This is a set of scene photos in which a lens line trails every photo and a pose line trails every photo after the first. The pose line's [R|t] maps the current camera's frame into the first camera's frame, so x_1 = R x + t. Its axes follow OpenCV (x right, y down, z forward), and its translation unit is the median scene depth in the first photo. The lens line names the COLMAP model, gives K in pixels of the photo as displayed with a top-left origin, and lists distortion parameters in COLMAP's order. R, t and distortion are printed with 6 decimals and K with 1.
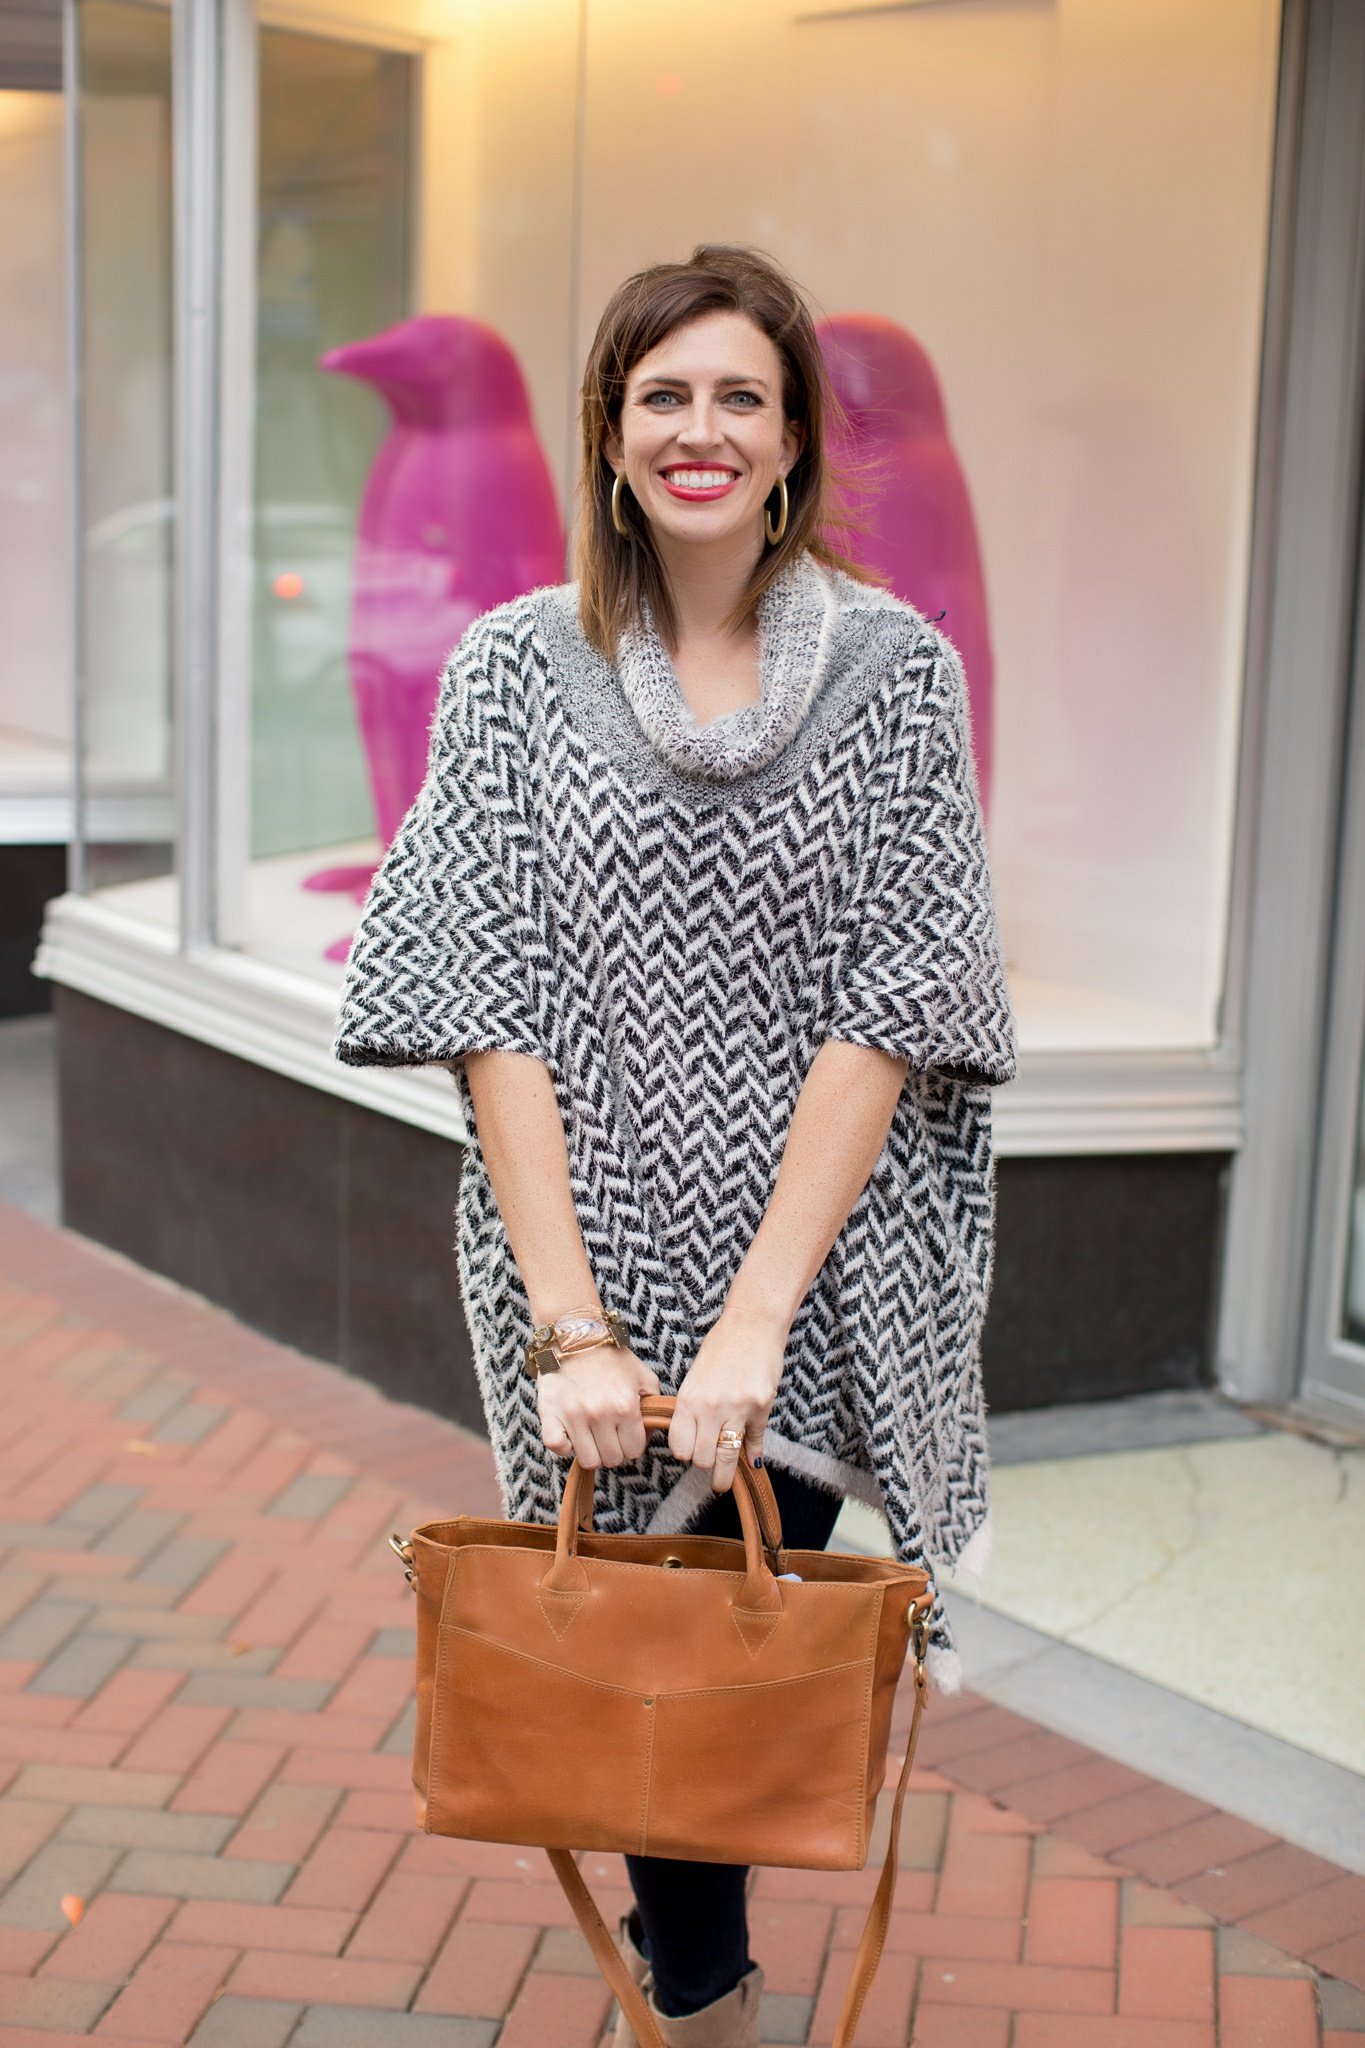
lens RADIAL K [[2756.7, 0, 682.5], [0, 2756.7, 1024.0], [0, 0, 1]] dist [-0.000206, 0.027308]
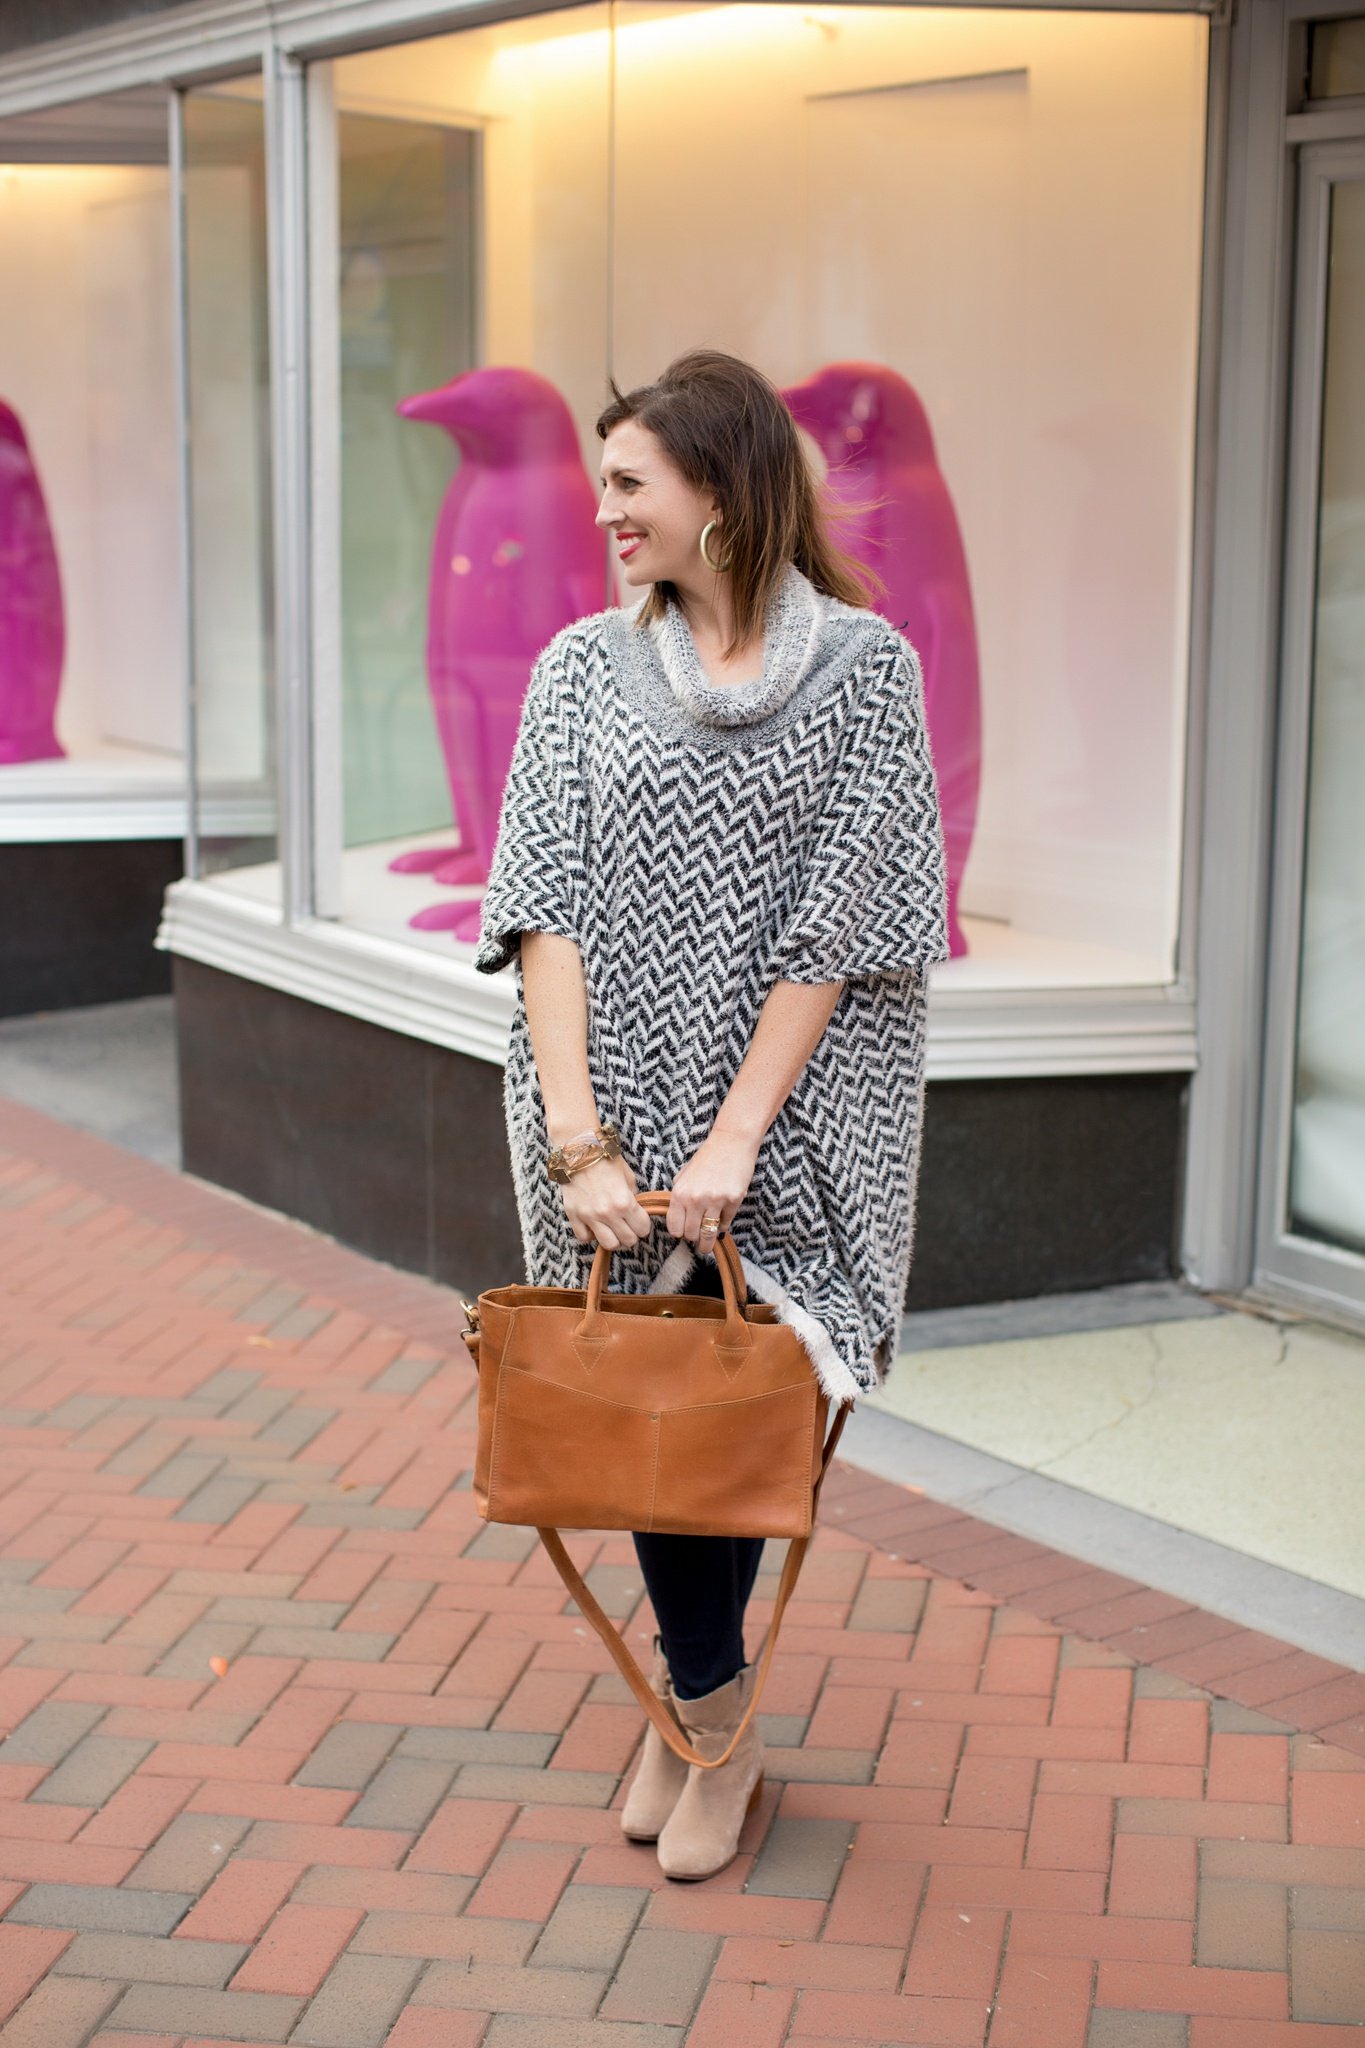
lens RADIAL K [[2815.7, 0, 682.5], [0, 2815.7, 1024.0], [0, 0, 1]] dist [-0.019061, 0.029814]
pose [[0.999351, -0.013151, -0.033531, 0.031978], [0.012910, 0.999889, -0.007371, 0.039962], [0.033624, 0.006933, 0.999411, -0.244639]]
